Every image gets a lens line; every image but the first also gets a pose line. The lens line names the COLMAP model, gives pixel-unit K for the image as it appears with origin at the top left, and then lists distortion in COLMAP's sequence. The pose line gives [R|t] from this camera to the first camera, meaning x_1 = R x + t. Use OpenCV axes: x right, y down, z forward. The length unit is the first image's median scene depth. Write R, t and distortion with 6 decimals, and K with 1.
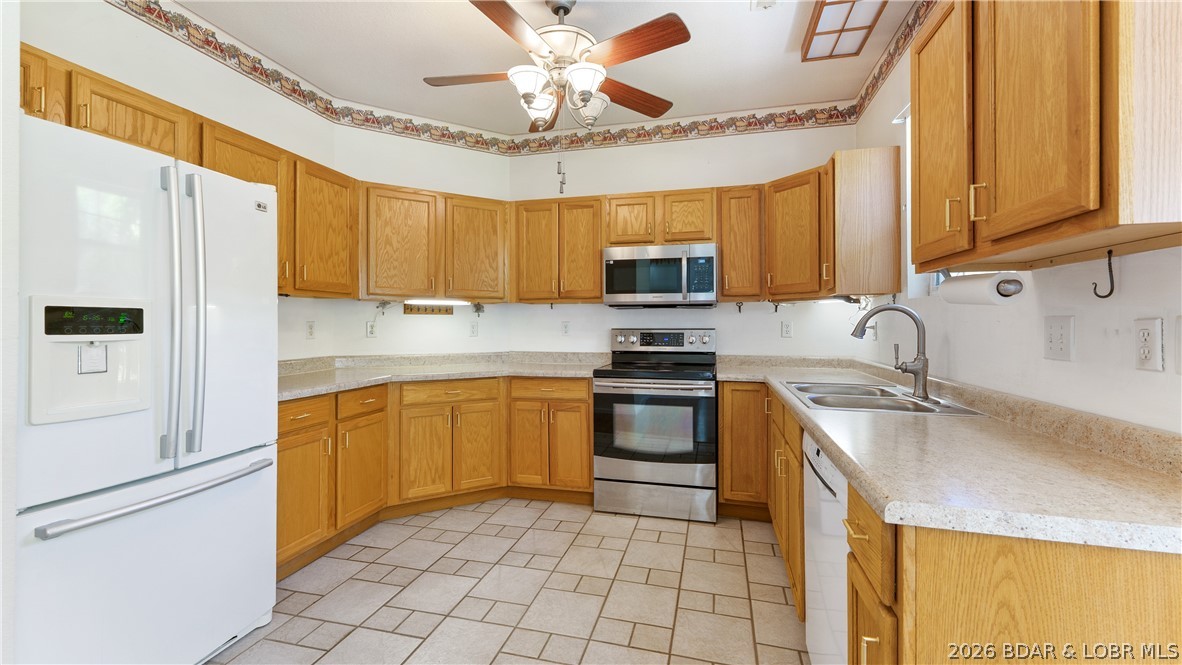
lens RADIAL K [[501.8, 0, 584.9], [0, 501.8, 322.4], [0, 0, 1]] dist [0.002535, -0.000258]
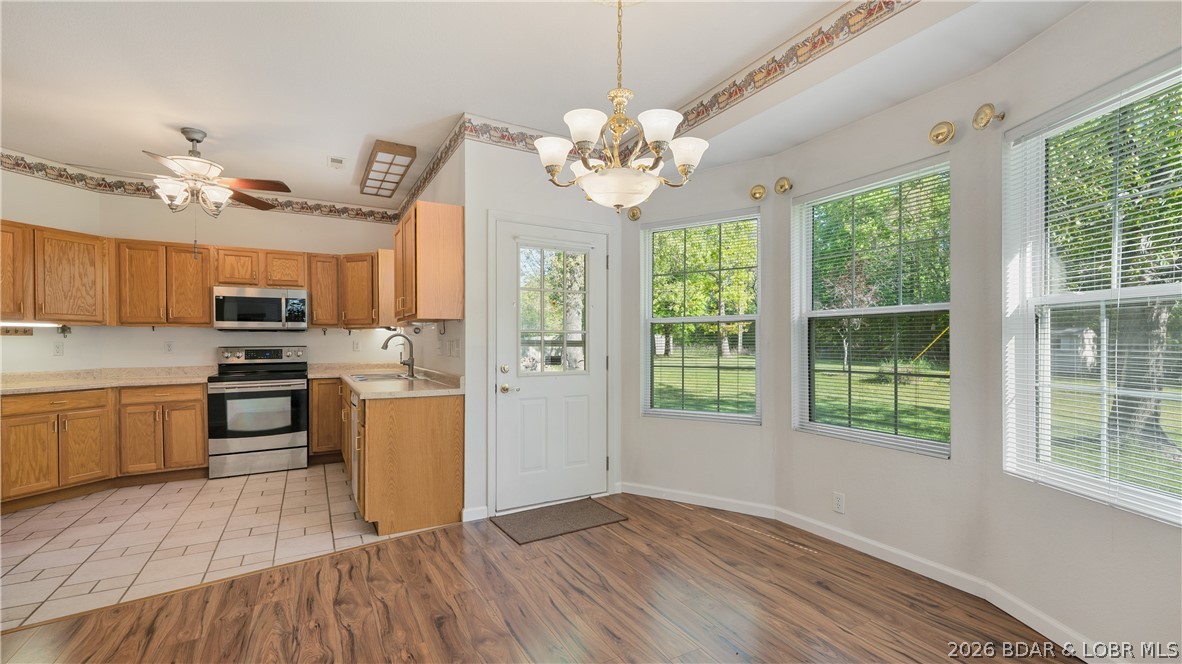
lens RADIAL K [[497.1, 0, 583.8], [0, 497.1, 341.6], [0, 0, 1]] dist [0.002759, 0.000174]
pose [[0.723831, -0.003792, 0.689966, -0.171816], [0.003081, 0.999993, 0.002263, -0.001637], [-0.689970, 0.000488, 0.723838, -0.668762]]
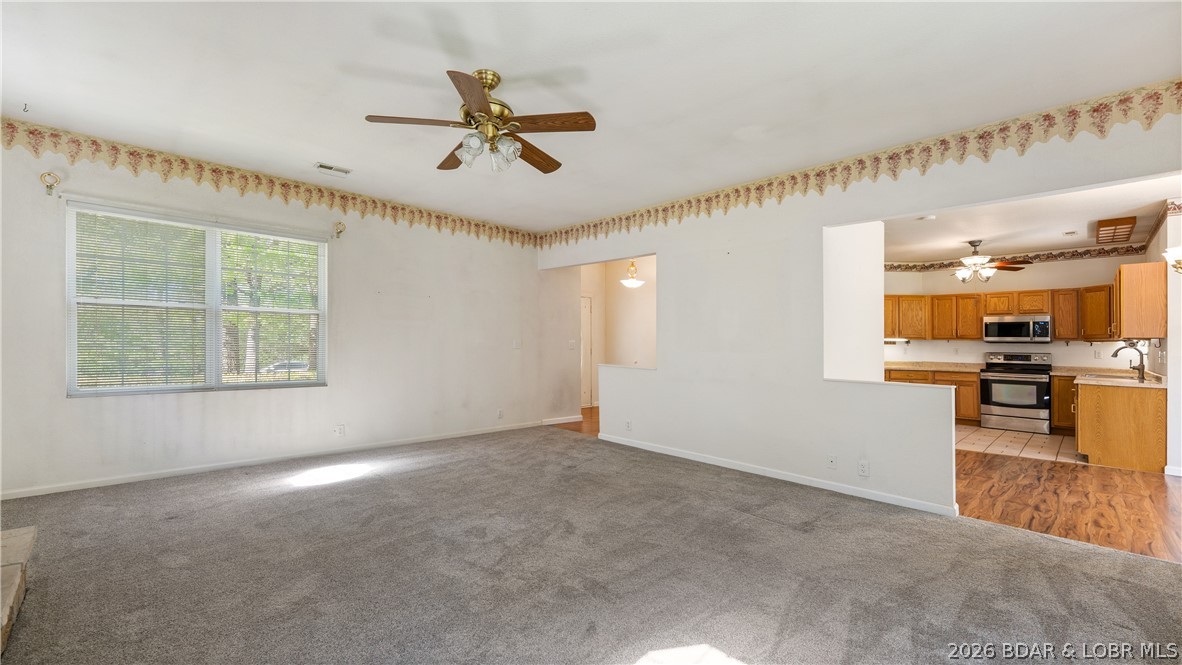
lens RADIAL K [[467.4, 0, 591.0], [0, 467.4, 332.5], [0, 0, 1]] dist [0.002458, 0.000150]
pose [[0.847639, 0.002162, -0.530568, -0.363148], [-0.015401, 0.999671, -0.020531, -0.005726], [0.530349, 0.025574, 0.847393, -1.840387]]
